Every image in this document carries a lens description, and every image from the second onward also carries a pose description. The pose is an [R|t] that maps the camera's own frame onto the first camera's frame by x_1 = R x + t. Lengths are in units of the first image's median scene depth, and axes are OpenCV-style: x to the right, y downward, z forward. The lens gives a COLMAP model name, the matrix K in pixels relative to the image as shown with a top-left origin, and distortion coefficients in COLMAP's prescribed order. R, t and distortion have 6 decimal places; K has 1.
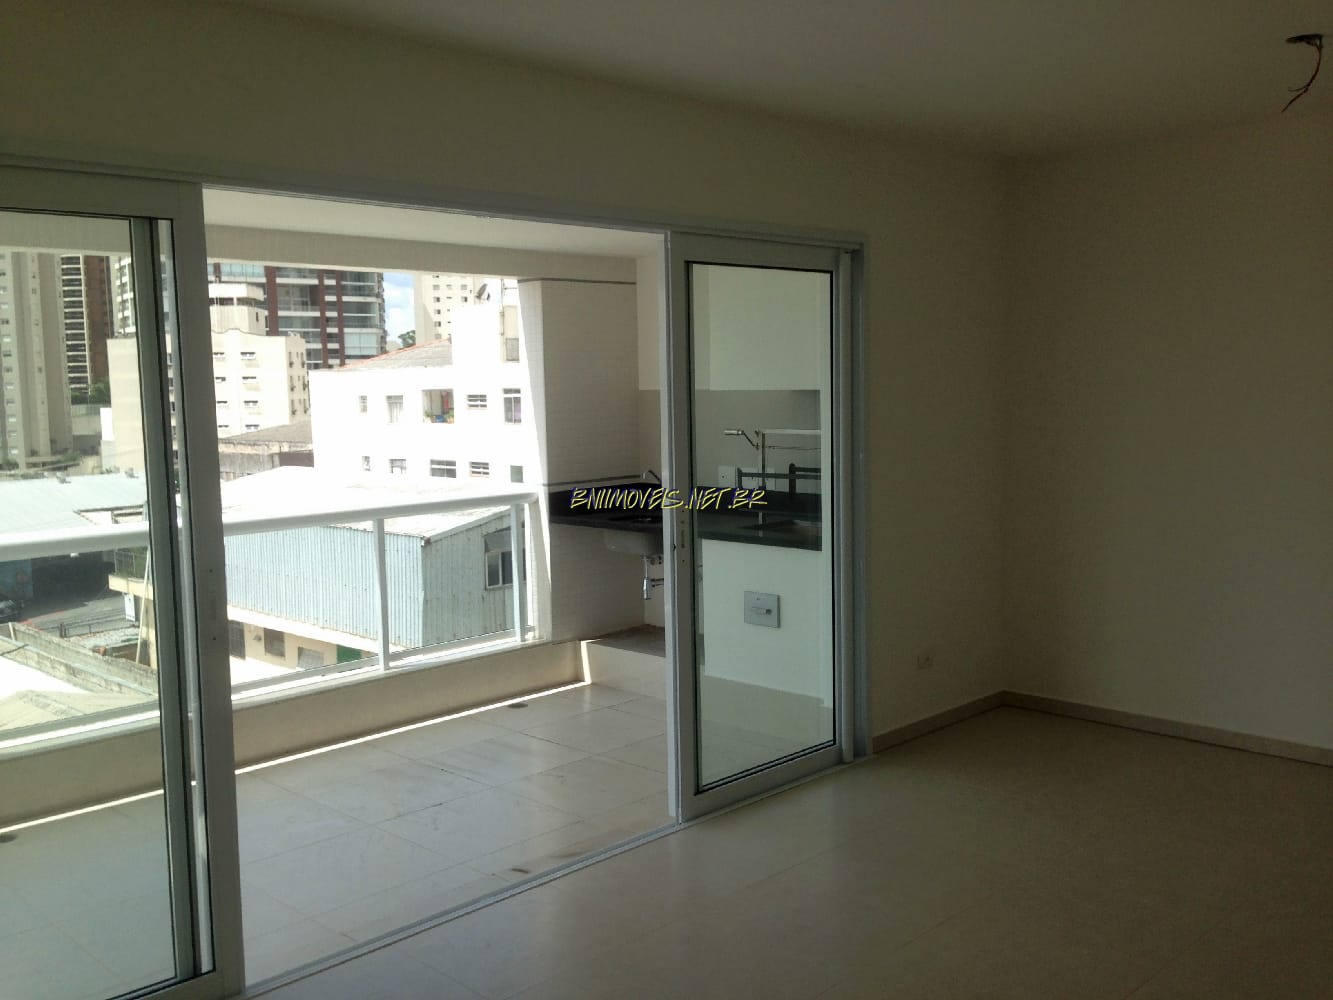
lens RADIAL K [[1234.3, 0, 666.5], [0, 1234.3, 500.0], [0, 0, 1]] dist [0.099951, -0.186519]
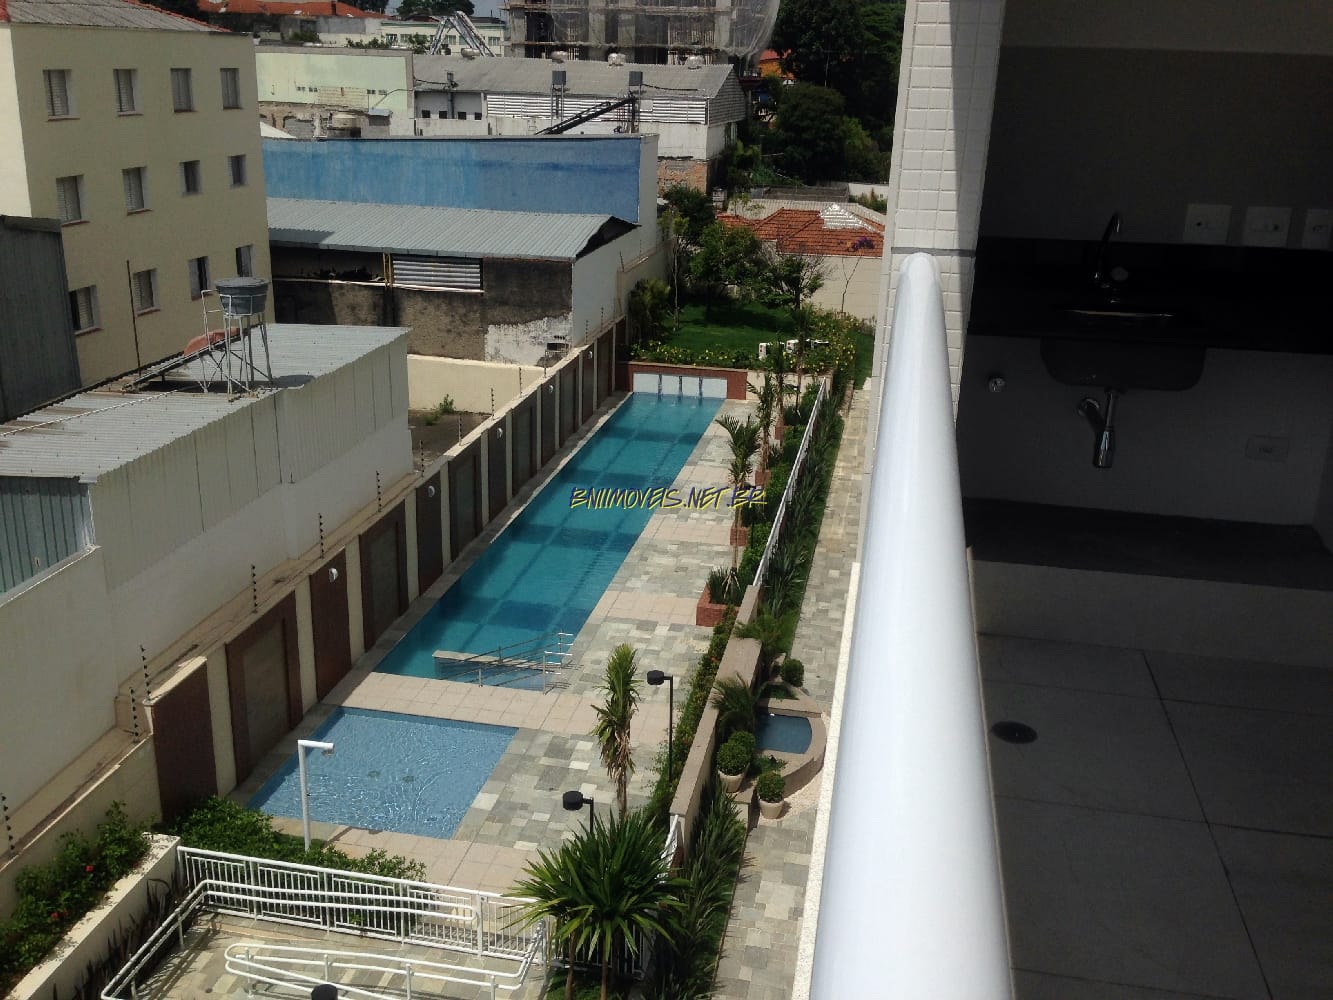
lens RADIAL K [[1243.5, 0, 670.7], [0, 1243.5, 482.1], [0, 0, 1]] dist [0.202371, -0.413265]
pose [[0.833544, -0.129951, 0.536952, -0.464378], [0.010825, 0.975596, 0.219306, -0.034156], [-0.552347, -0.176988, 0.814609, 0.673901]]
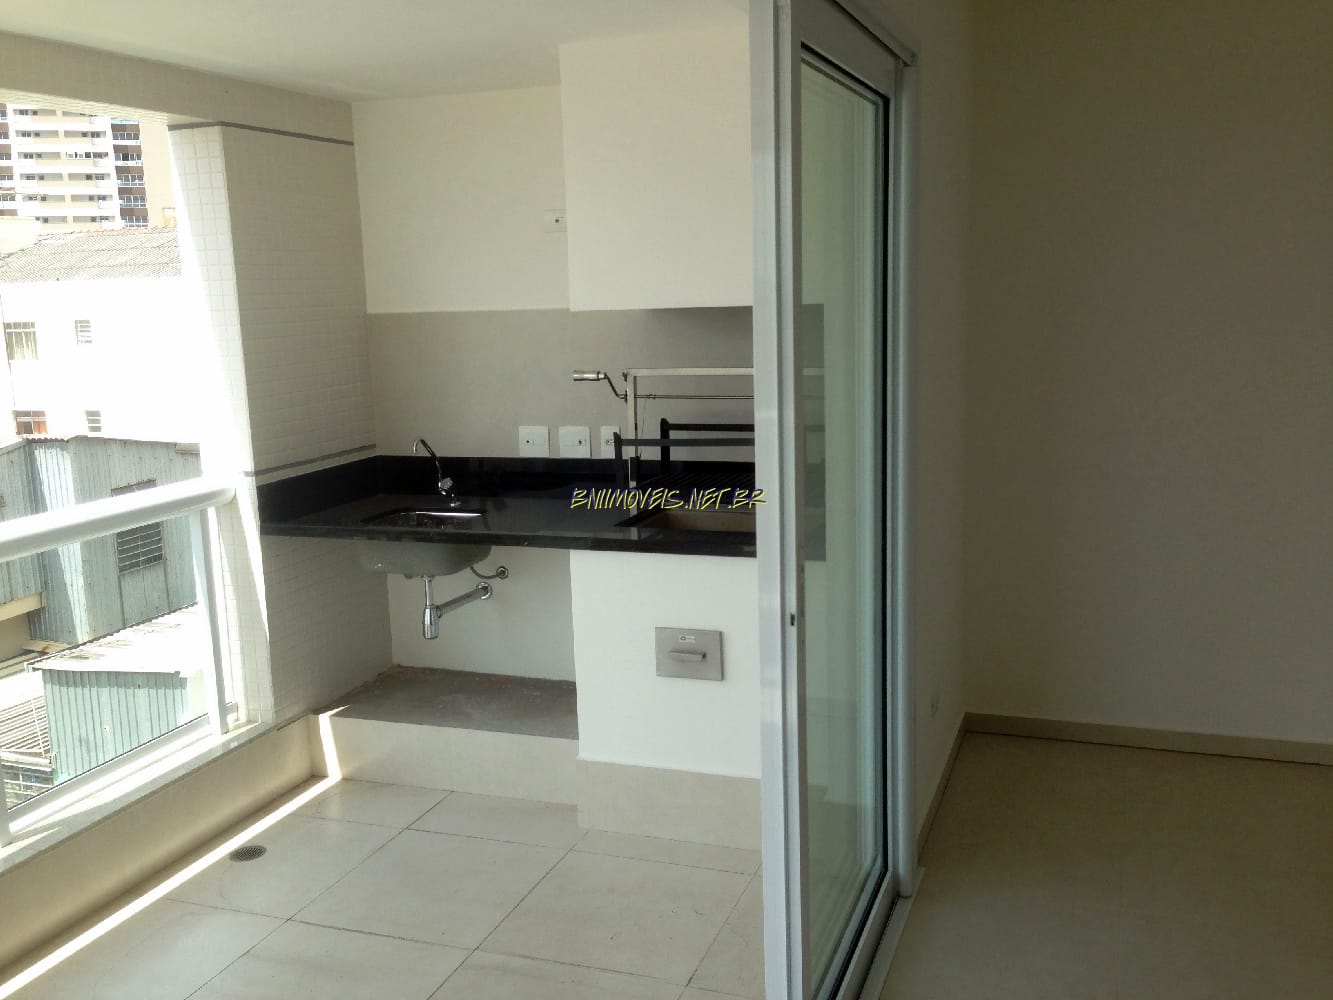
lens RADIAL K [[1234.3, 0, 666.5], [0, 1234.3, 500.0], [0, 0, 1]] dist [0.099951, -0.186519]
pose [[0.912430, -0.081606, 0.401014, -0.159582], [0.056701, 0.995674, 0.073606, -0.033315], [-0.405286, -0.044423, 0.913110, 0.368829]]
